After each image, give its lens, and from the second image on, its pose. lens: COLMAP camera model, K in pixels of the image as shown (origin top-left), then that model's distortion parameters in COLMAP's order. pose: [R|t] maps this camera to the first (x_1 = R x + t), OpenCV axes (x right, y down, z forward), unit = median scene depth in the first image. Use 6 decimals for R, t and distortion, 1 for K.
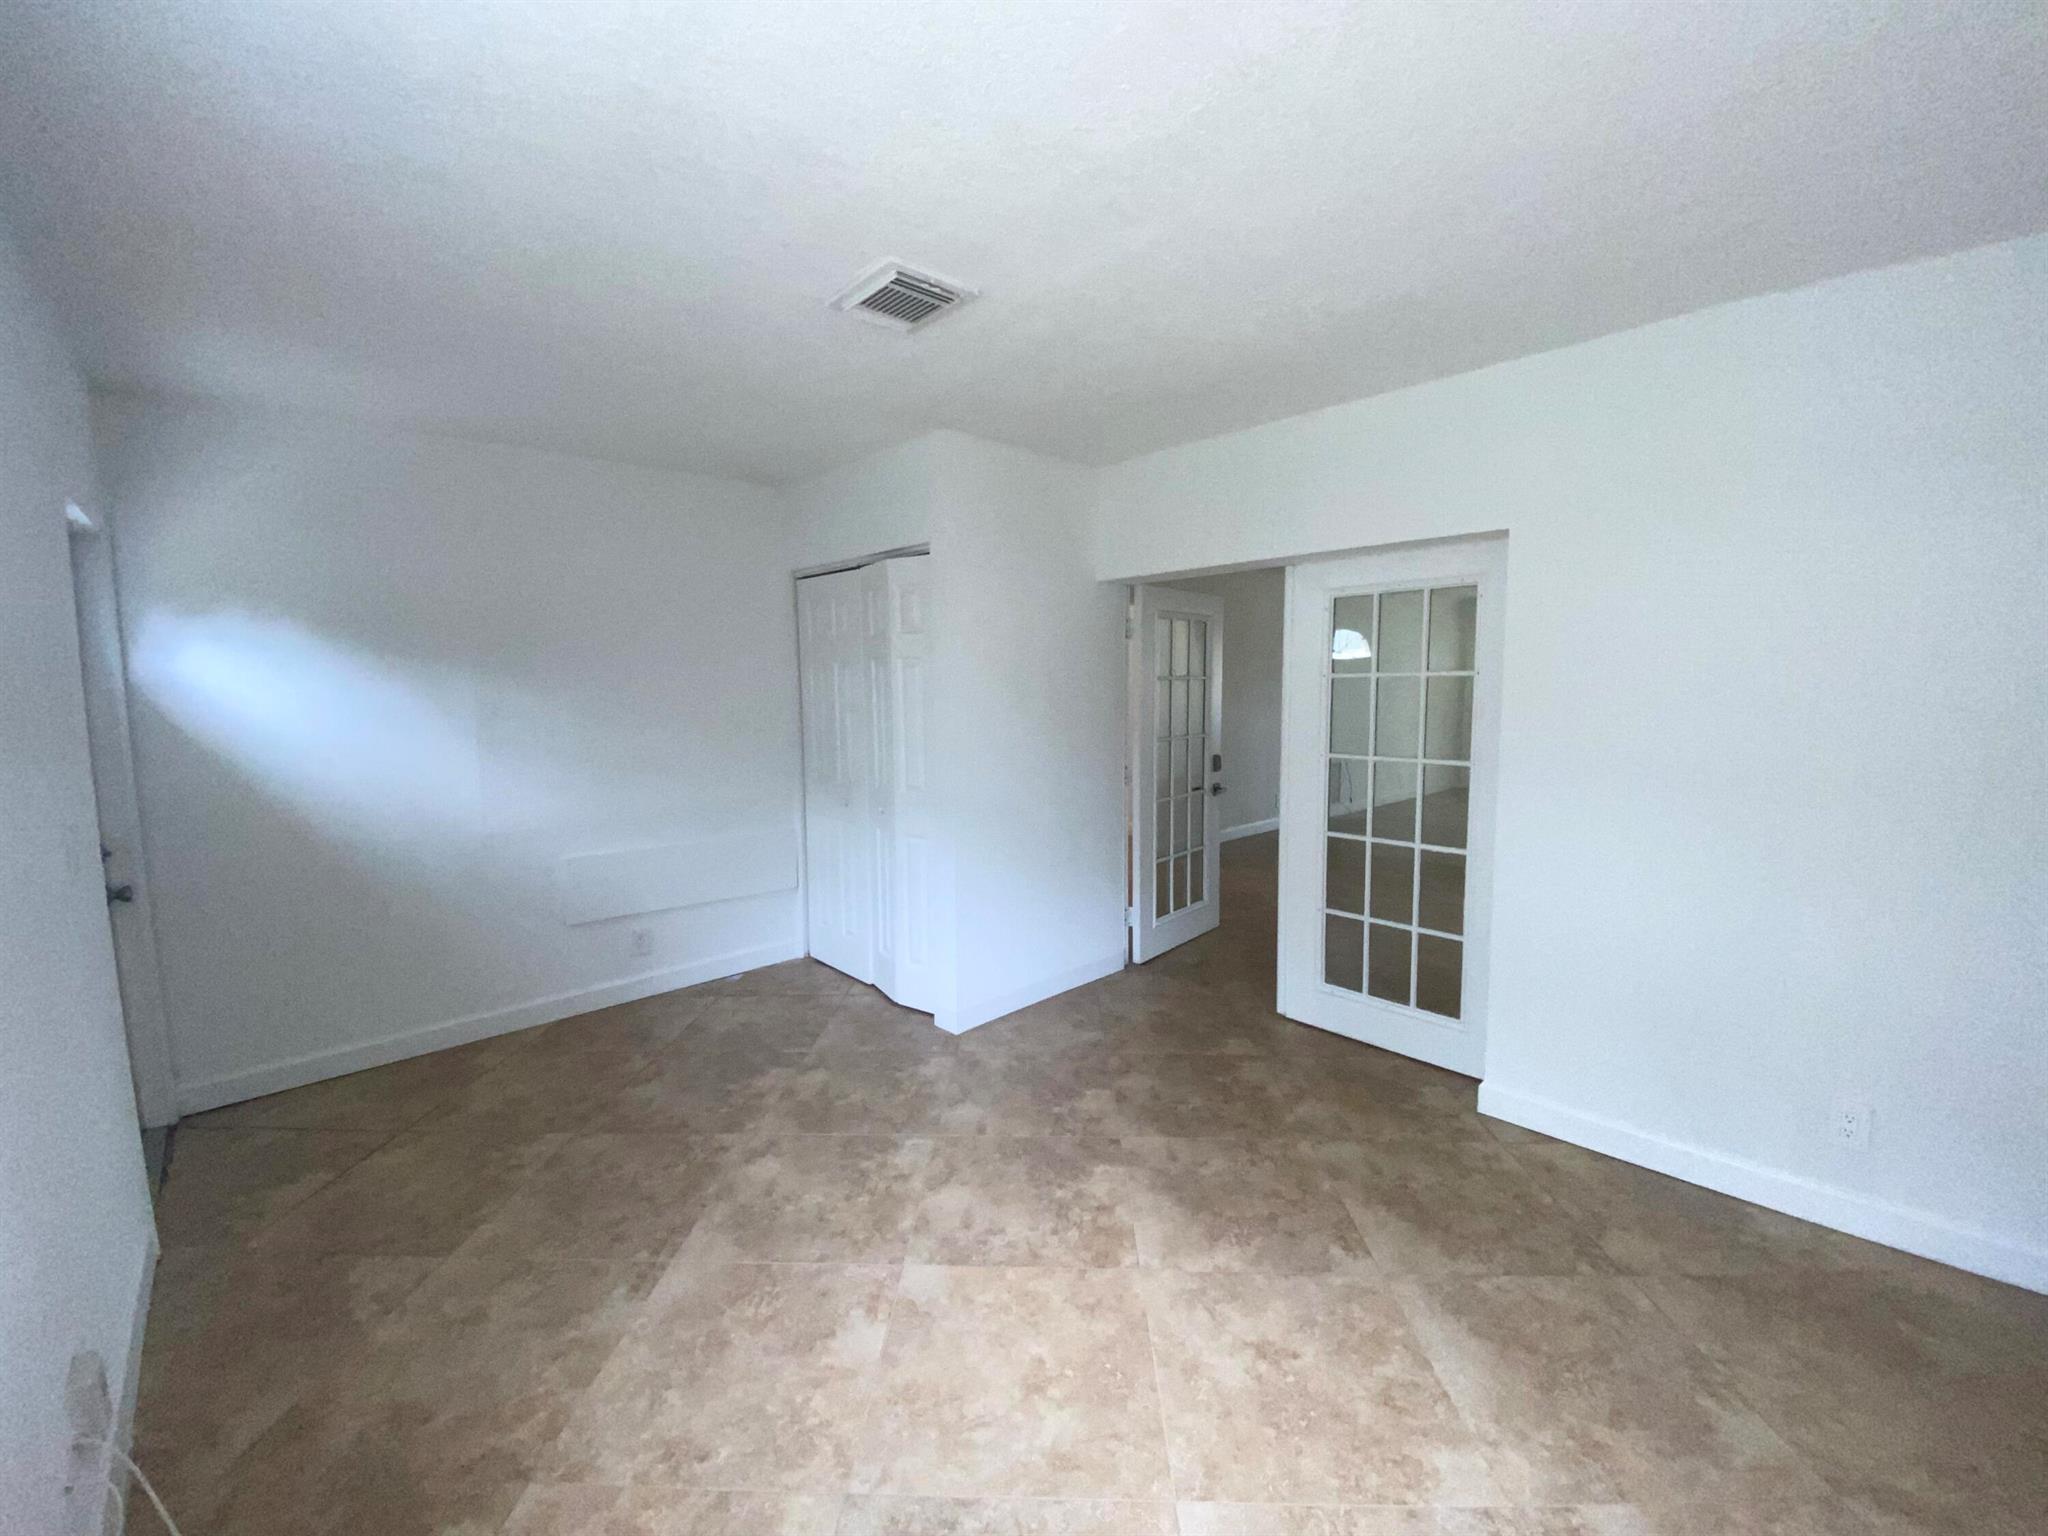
lens RADIAL K [[825.9, 0, 1024.0], [0, 825.9, 768.0], [0, 0, 1]] dist [0.029202, -0.023087]
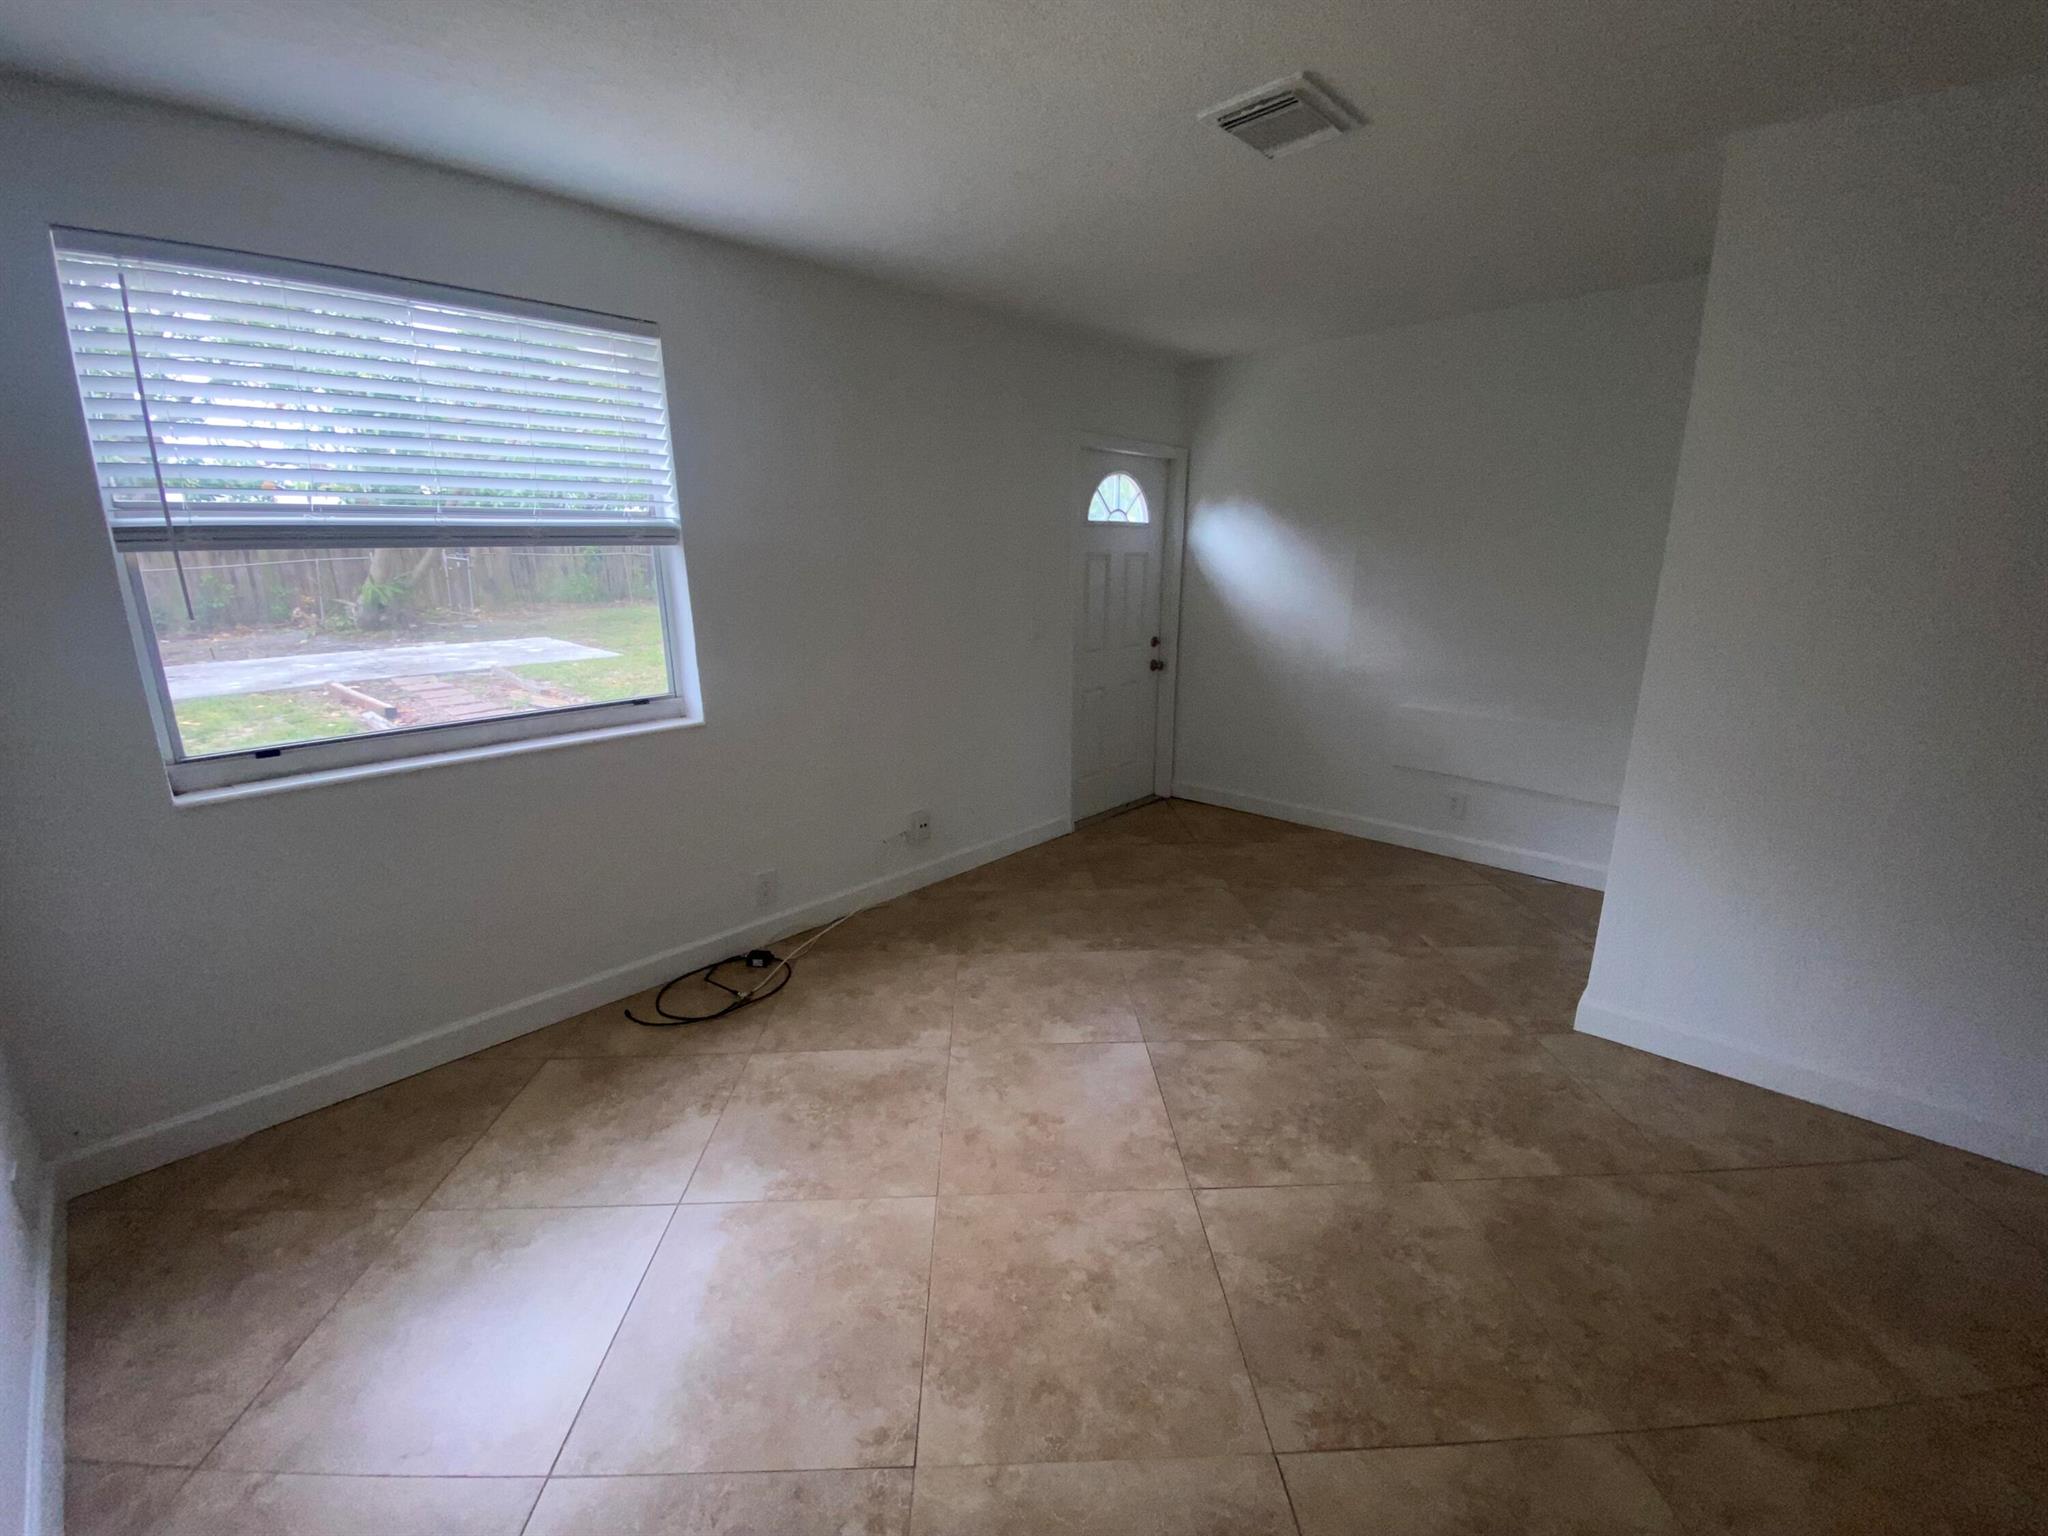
lens RADIAL K [[825.9, 0, 1024.0], [0, 825.9, 768.0], [0, 0, 1]] dist [0.029202, -0.023087]
pose [[0.069708, 0.255581, -0.964271, 0.776537], [-0.102904, 0.963308, 0.247887, -0.056516], [0.992246, 0.081947, 0.093450, 0.586470]]
